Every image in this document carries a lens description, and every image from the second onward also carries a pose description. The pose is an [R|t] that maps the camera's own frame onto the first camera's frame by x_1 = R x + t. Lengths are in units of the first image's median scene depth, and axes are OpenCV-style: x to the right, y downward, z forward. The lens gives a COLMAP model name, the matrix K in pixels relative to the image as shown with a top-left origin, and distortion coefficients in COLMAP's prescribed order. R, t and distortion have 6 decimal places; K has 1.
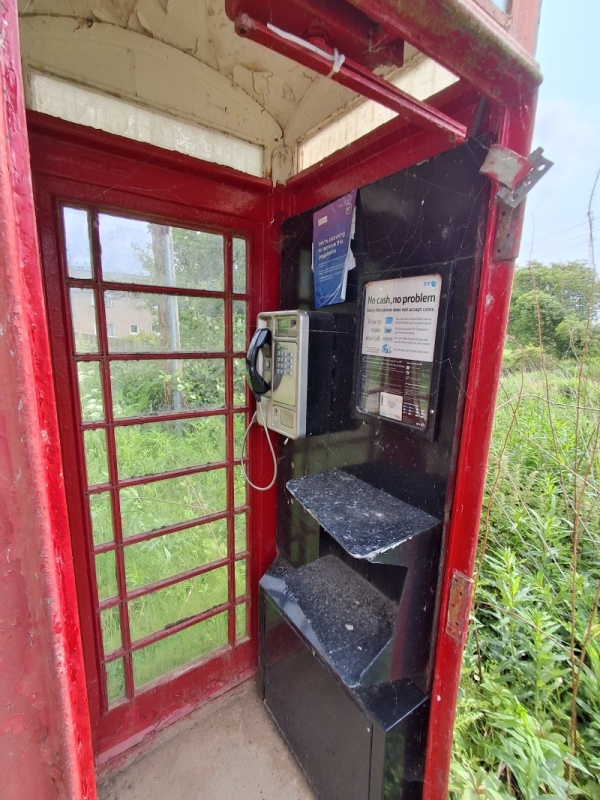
lens RADIAL K [[371.0, 0, 300.0], [0, 371.0, 400.0], [0, 0, 1]] dist [-0.013259, 0.000364]
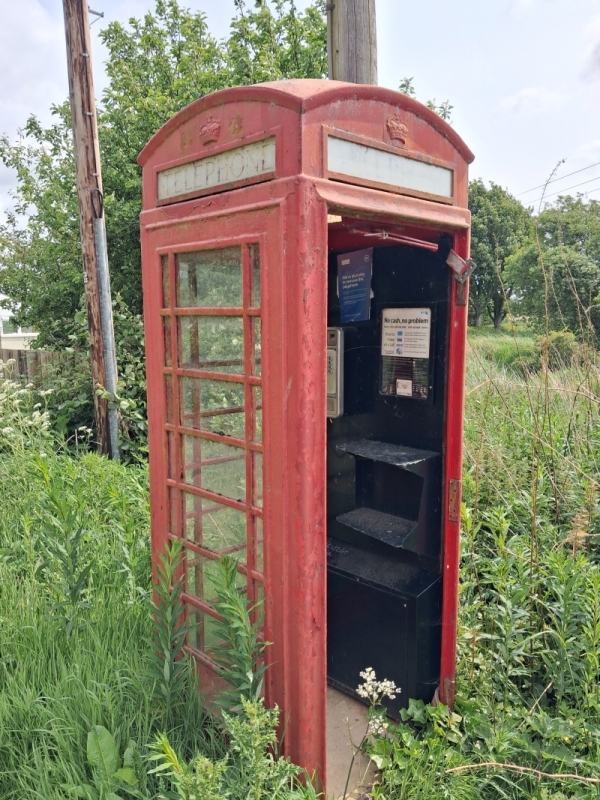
lens RADIAL K [[626.4, 0, 281.6], [0, 626.4, 399.3], [0, 0, 1]] dist [0.004492, -0.007094]
pose [[0.990804, -0.050629, 0.125472, -0.608093], [0.057486, 0.997010, -0.051639, 0.173518], [-0.122482, 0.058377, 0.990752, -1.564730]]
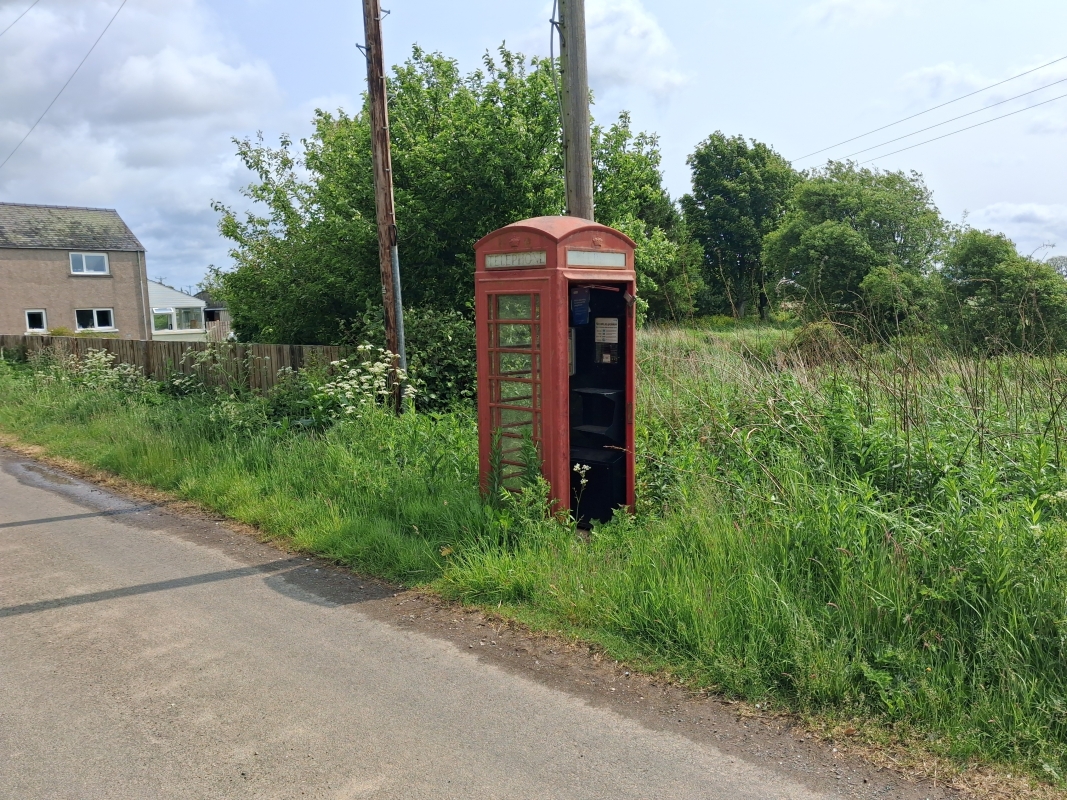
lens RADIAL K [[835.5, 0, 533.5], [0, 835.5, 400.0], [0, 0, 1]] dist [0.004492, -0.007094]
pose [[0.982988, -0.058638, 0.174059, -1.573773], [0.070855, 0.995378, -0.064823, 0.765626], [-0.169453, 0.076053, 0.982599, -5.669280]]
